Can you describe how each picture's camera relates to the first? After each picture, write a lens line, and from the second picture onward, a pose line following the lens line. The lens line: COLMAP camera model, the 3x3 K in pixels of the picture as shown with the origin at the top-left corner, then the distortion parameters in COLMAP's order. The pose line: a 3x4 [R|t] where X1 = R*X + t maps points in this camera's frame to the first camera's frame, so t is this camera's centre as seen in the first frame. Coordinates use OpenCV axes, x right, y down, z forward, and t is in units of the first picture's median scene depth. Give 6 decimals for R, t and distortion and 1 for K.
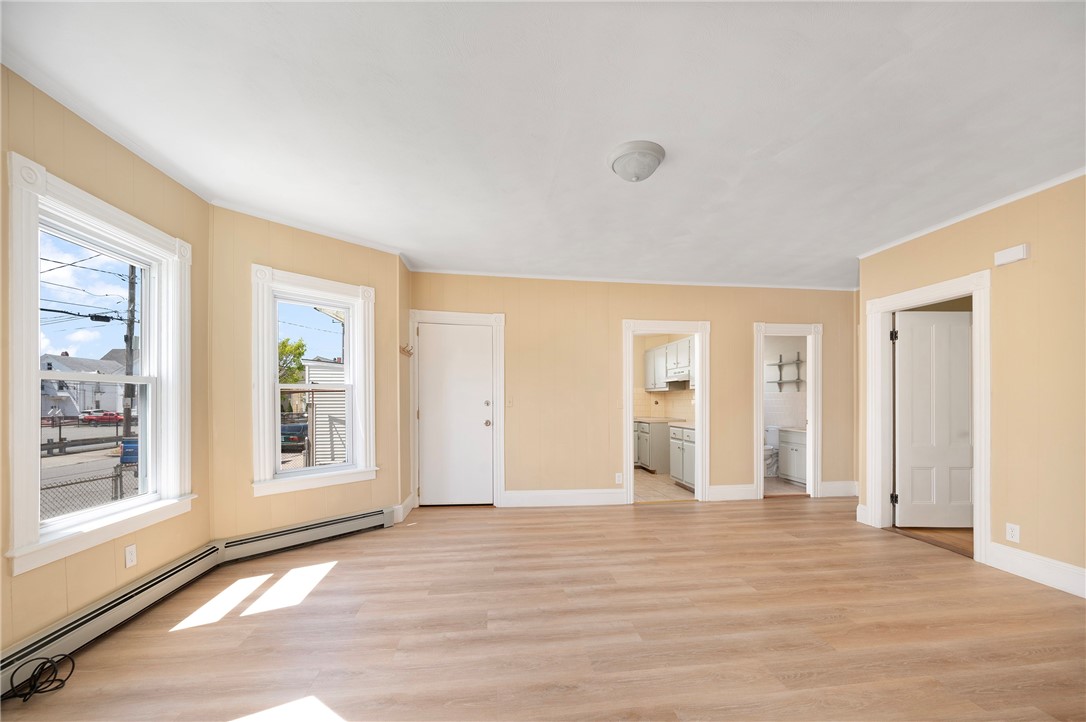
lens RADIAL K [[431.9, 0, 550.6], [0, 431.9, 398.7], [0, 0, 1]] dist [0.001082, -0.000438]
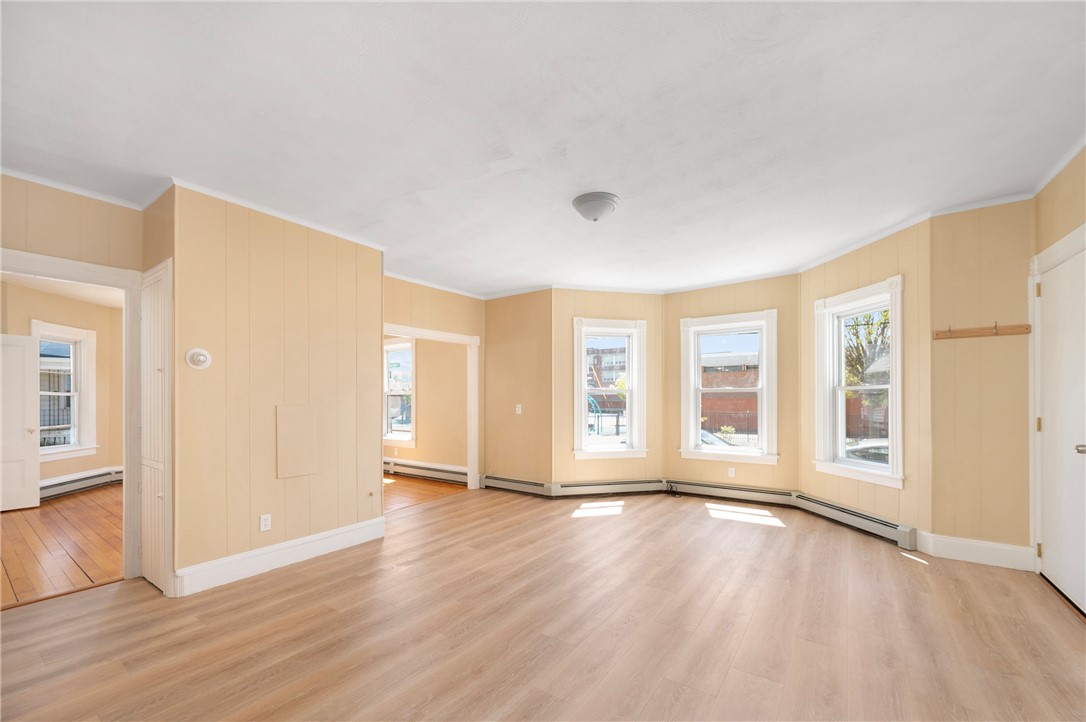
lens RADIAL K [[431.9, 0, 550.6], [0, 431.9, 398.7], [0, 0, 1]] dist [0.001082, -0.000438]
pose [[-0.681843, 0.001871, -0.731496, 0.898795], [0.005548, 0.999981, -0.002614, -0.002250], [0.731478, -0.005841, -0.681840, 1.327983]]
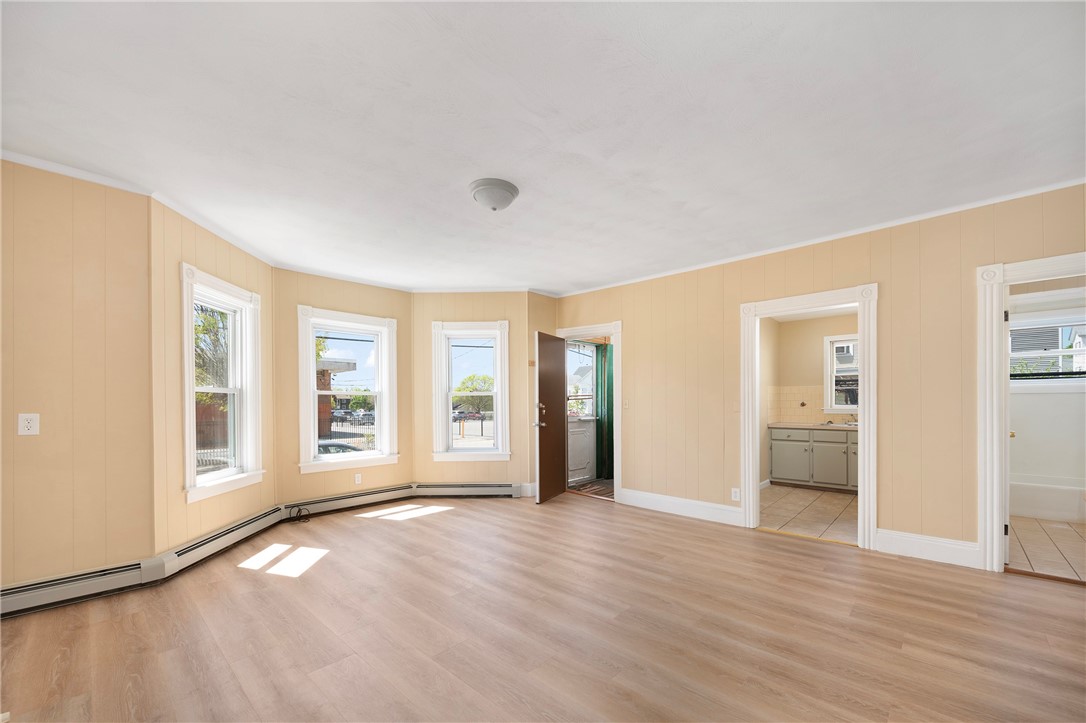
lens RADIAL K [[434.4, 0, 556.3], [0, 434.4, 408.8], [0, 0, 1]] dist [-0.000509, -0.000192]
pose [[0.637640, 0.007095, -0.770302, 0.912995], [0.007319, 0.999857, 0.015267, 0.002356], [0.770300, -0.015373, 0.637496, 0.298405]]
